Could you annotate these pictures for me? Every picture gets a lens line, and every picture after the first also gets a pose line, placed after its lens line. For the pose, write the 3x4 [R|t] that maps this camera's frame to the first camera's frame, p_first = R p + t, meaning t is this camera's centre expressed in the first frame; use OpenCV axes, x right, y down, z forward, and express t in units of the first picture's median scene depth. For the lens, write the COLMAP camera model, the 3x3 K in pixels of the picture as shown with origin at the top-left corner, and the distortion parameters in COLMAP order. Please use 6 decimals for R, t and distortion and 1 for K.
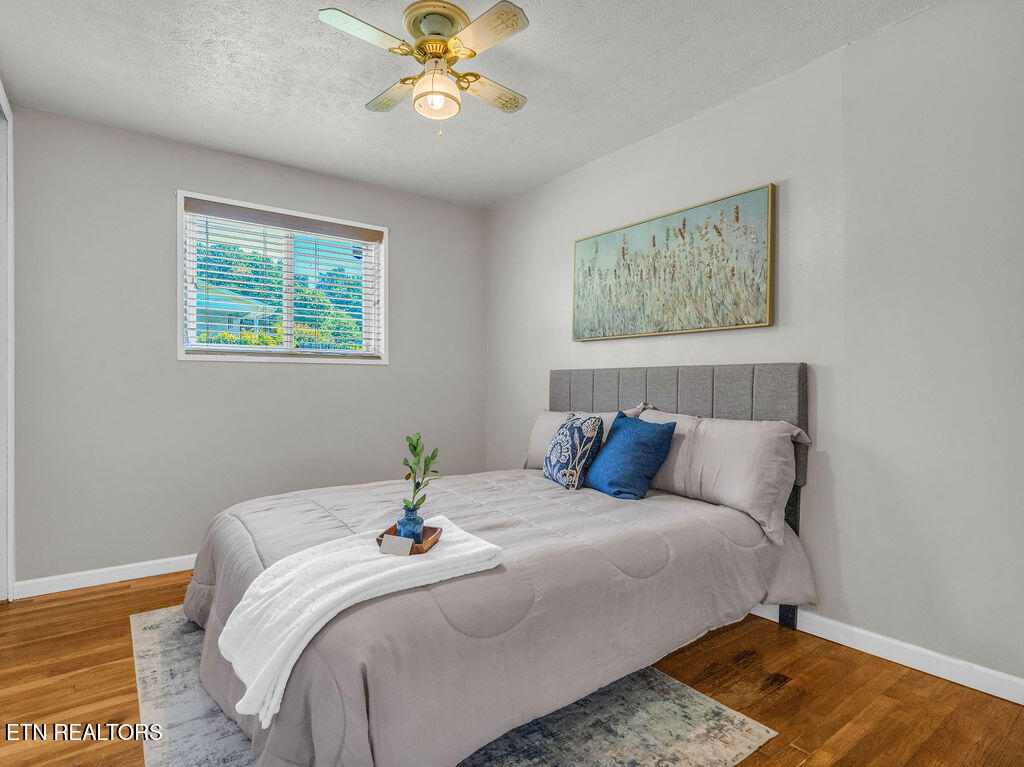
lens RADIAL K [[532.2, 0, 503.7], [0, 532.2, 397.0], [0, 0, 1]] dist [-0.005276, -0.000284]
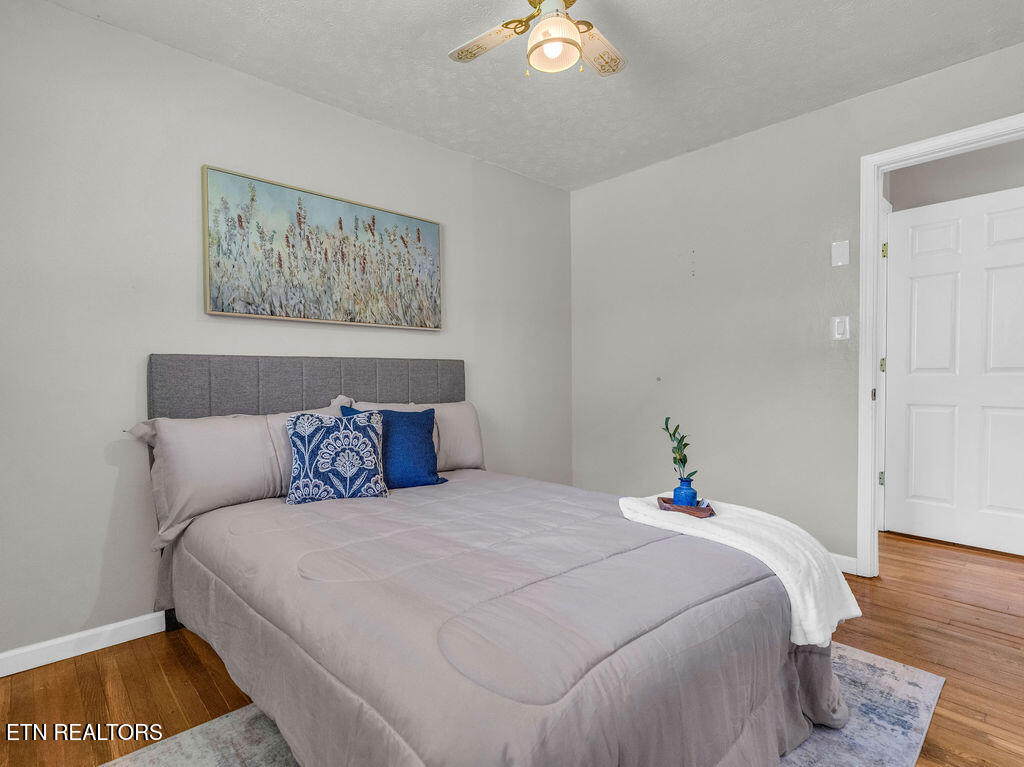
lens RADIAL K [[532.2, 0, 503.7], [0, 532.2, 397.0], [0, 0, 1]] dist [-0.005276, -0.000284]
pose [[-0.114613, -0.037701, 0.992695, -0.731149], [0.031039, 0.998656, 0.041511, -0.017677], [-0.992925, 0.035570, -0.113288, 0.871921]]
